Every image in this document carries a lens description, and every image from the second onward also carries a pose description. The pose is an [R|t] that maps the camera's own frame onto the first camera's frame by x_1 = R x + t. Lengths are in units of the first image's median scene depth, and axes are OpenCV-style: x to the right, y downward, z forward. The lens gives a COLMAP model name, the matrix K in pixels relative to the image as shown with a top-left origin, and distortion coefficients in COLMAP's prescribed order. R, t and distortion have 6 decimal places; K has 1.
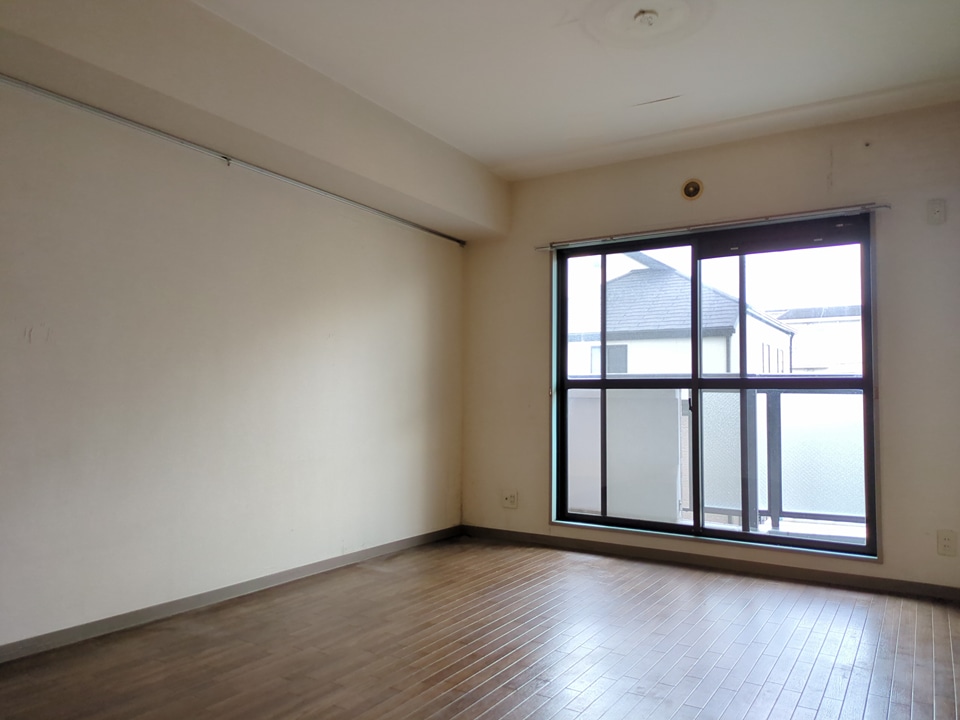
lens RADIAL K [[716.8, 0, 474.8], [0, 716.8, 356.0], [0, 0, 1]] dist [0.031074, -0.021859]
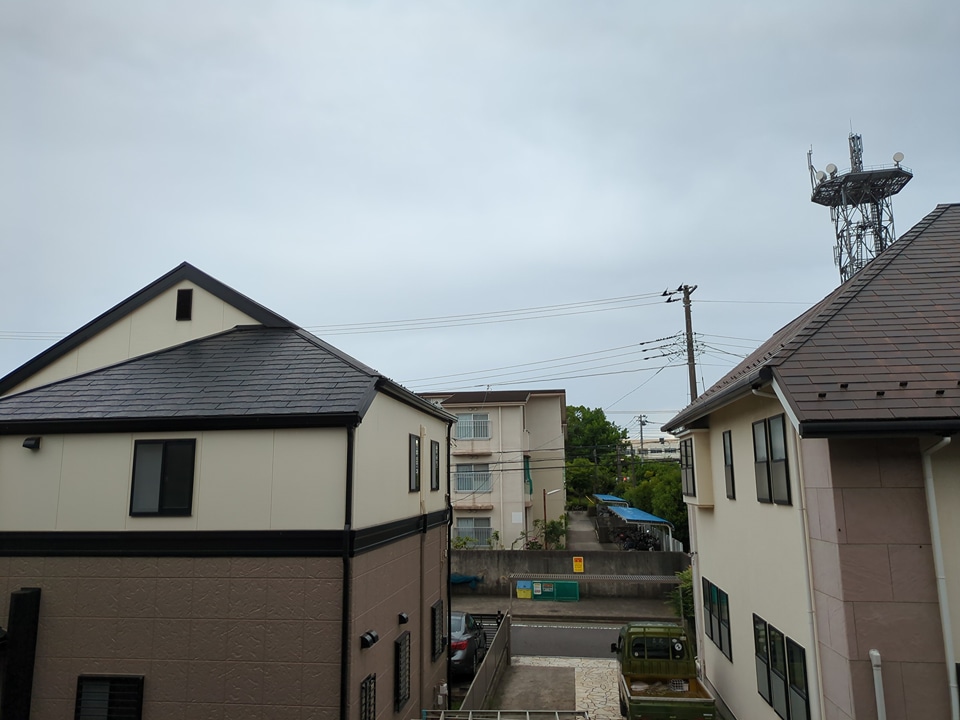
lens RADIAL K [[716.8, 0, 478.4], [0, 716.8, 358.8], [0, 0, 1]] dist [0.031074, -0.021859]
pose [[0.904589, 0.047525, 0.423628, 0.514725], [-0.002363, 0.994310, -0.106501, -0.057548], [-0.426279, 0.095338, 0.899554, 1.063319]]
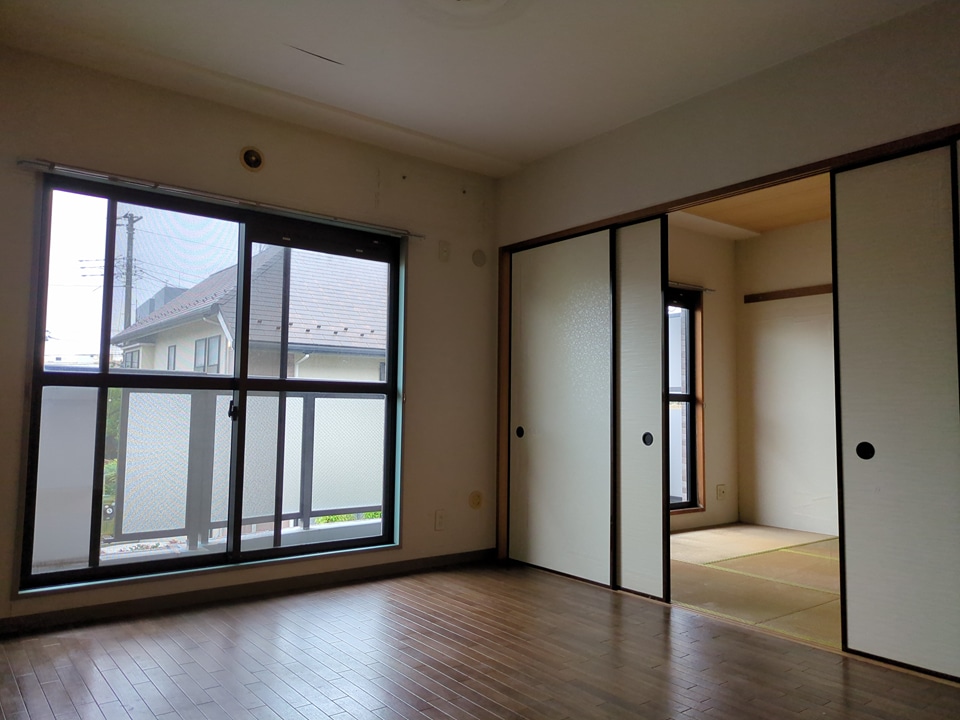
lens RADIAL K [[716.8, 0, 482.0], [0, 716.8, 361.7], [0, 0, 1]] dist [0.031074, -0.021859]
pose [[0.338327, 0.055529, 0.939389, -0.372392], [-0.069731, 0.996992, -0.033820, 0.018436], [-0.938441, -0.054062, 0.341182, 0.409213]]
